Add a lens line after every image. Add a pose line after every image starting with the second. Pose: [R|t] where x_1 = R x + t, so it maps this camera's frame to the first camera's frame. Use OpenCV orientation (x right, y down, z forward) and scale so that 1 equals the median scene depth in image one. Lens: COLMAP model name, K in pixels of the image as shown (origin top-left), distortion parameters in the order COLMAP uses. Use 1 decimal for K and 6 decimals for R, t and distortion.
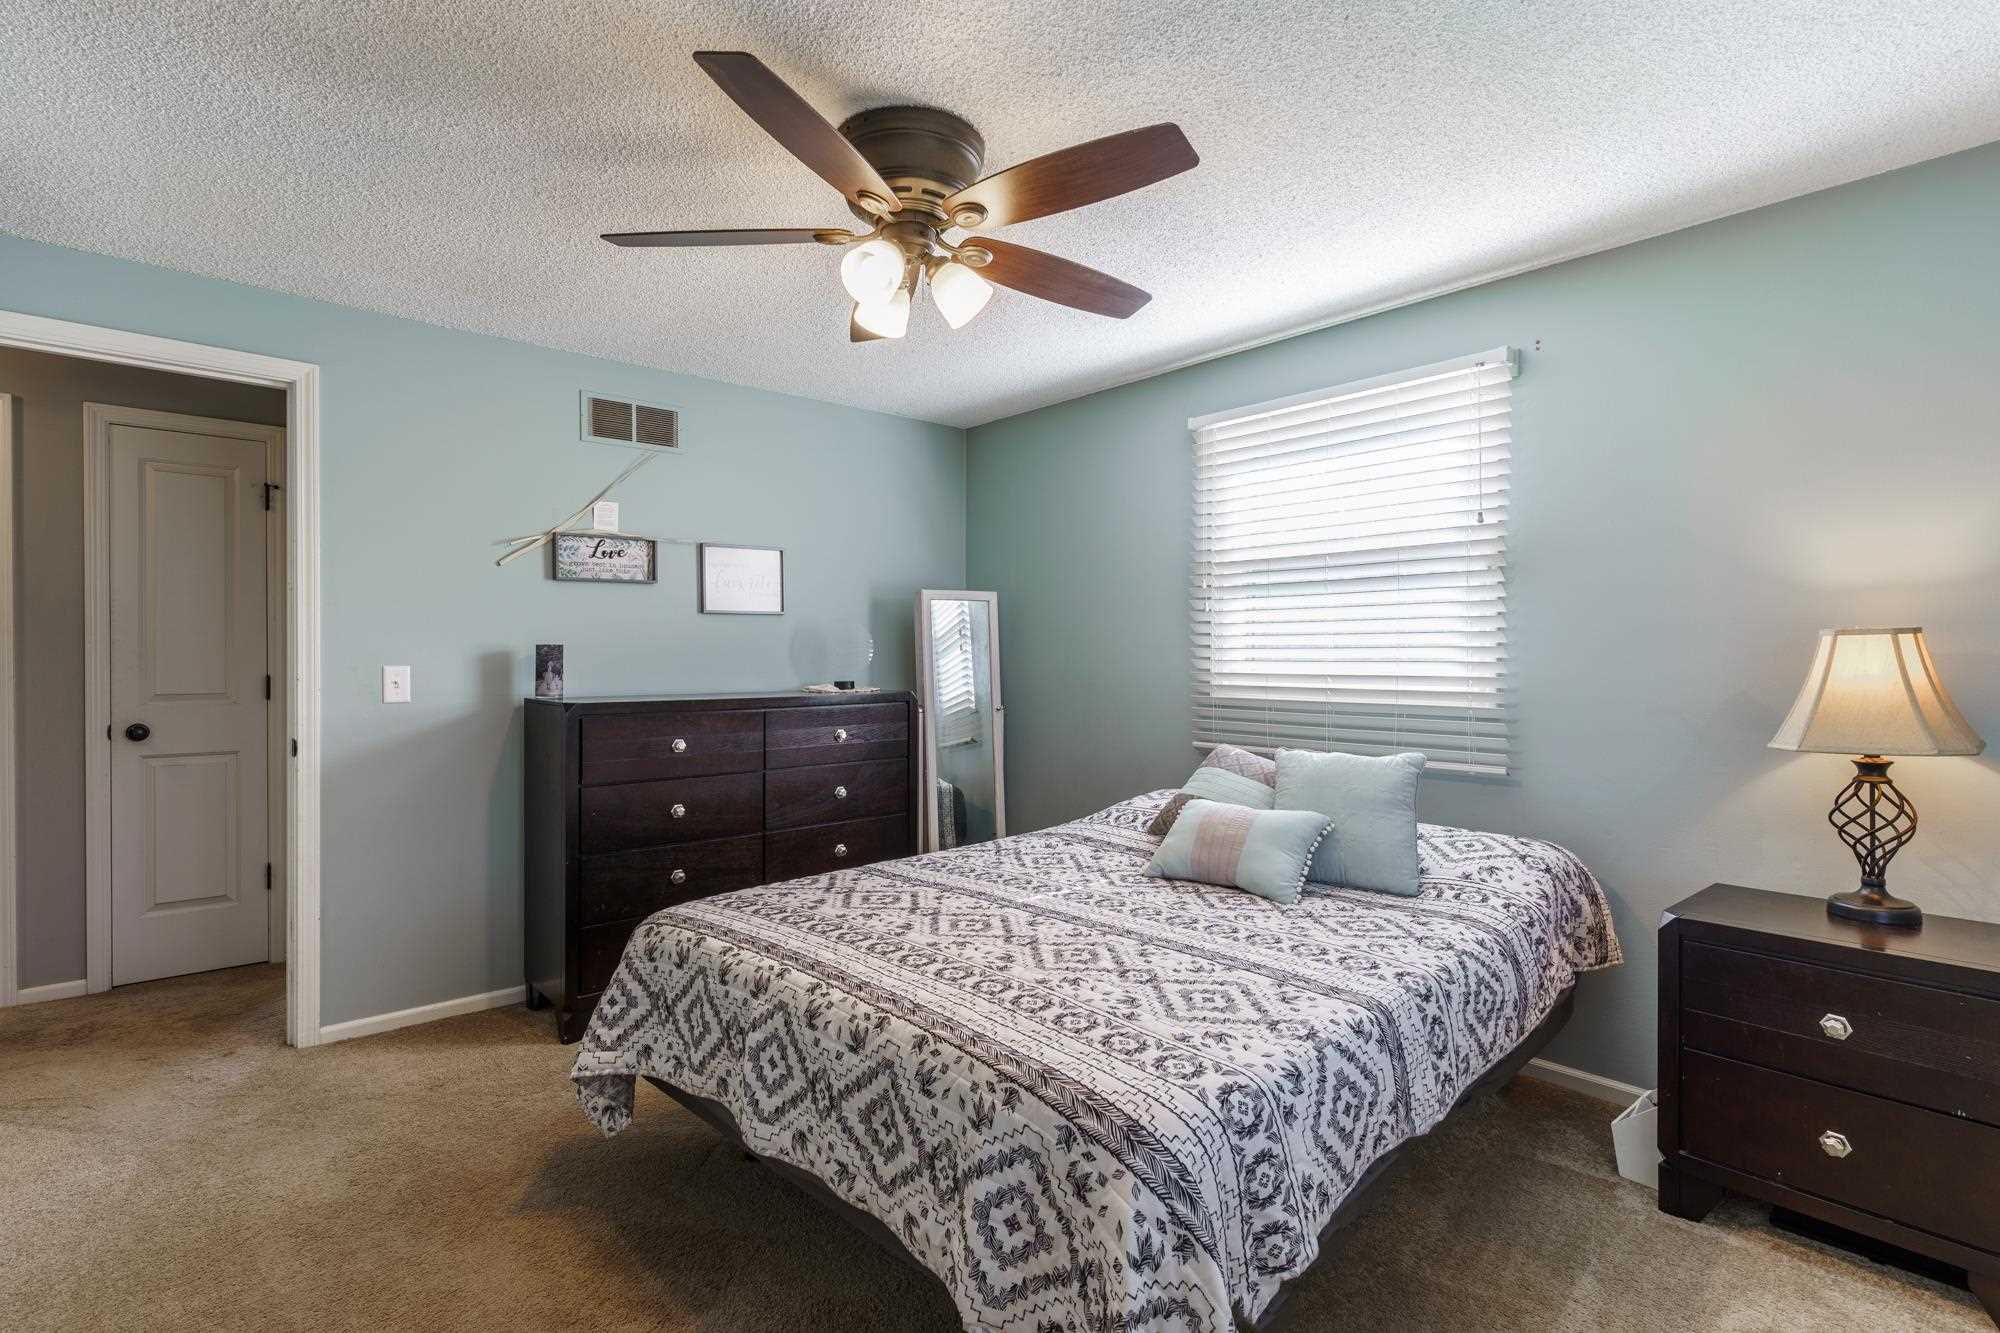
lens RADIAL K [[974.0, 0, 967.0], [0, 974.0, 666.3], [0, 0, 1]] dist [-0.001777, -0.000348]
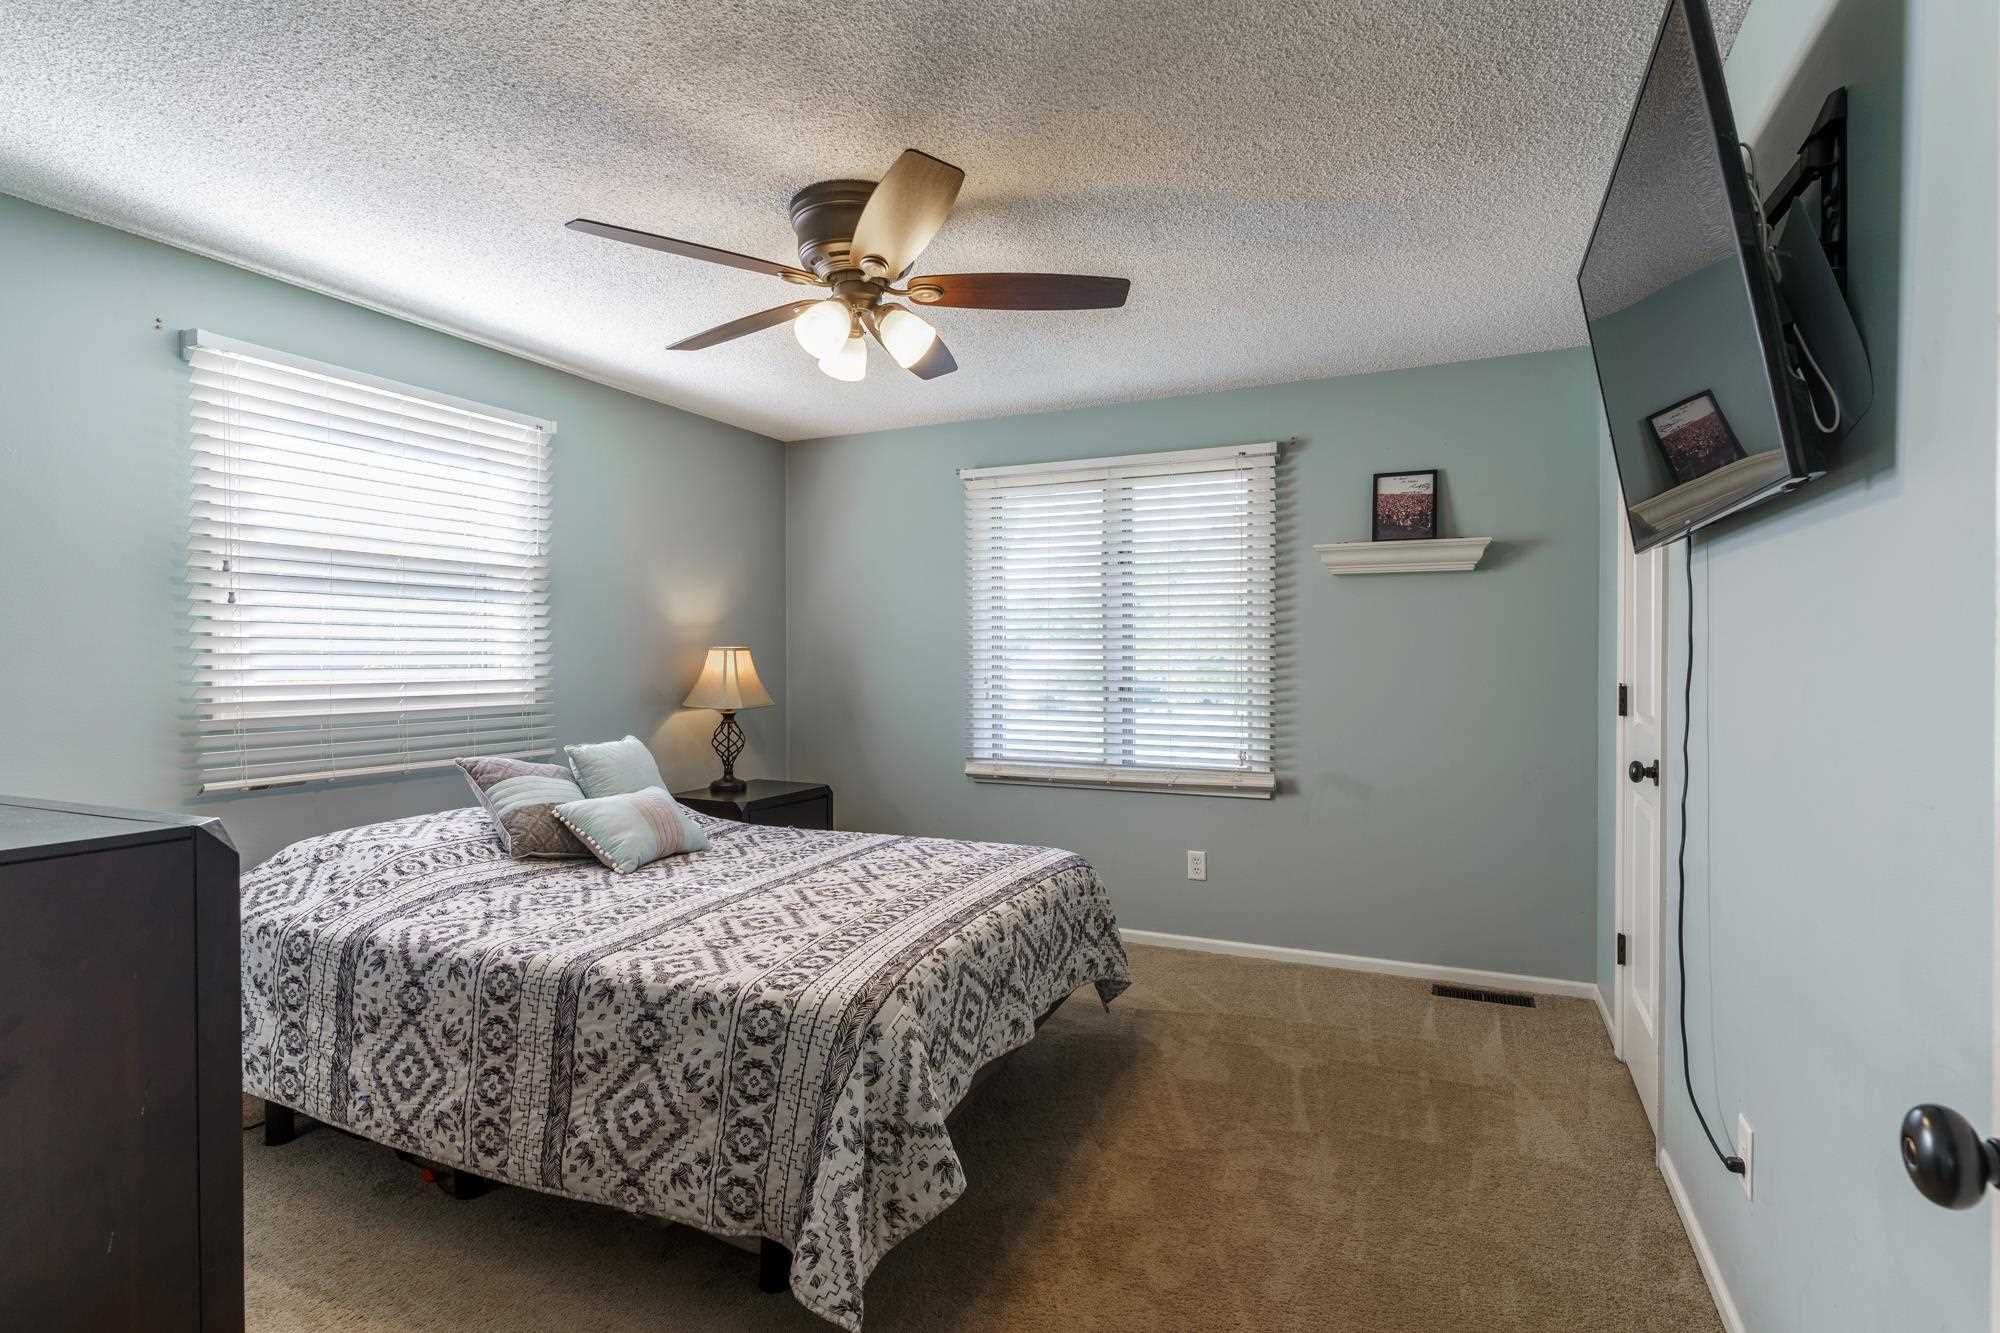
lens RADIAL K [[974.0, 0, 967.0], [0, 974.0, 666.3], [0, 0, 1]] dist [-0.001777, -0.000348]
pose [[-0.389315, -0.015060, 0.920982, -0.934654], [0.006584, 0.999795, 0.019132, -0.028371], [-0.921081, 0.013512, -0.389136, 1.102724]]
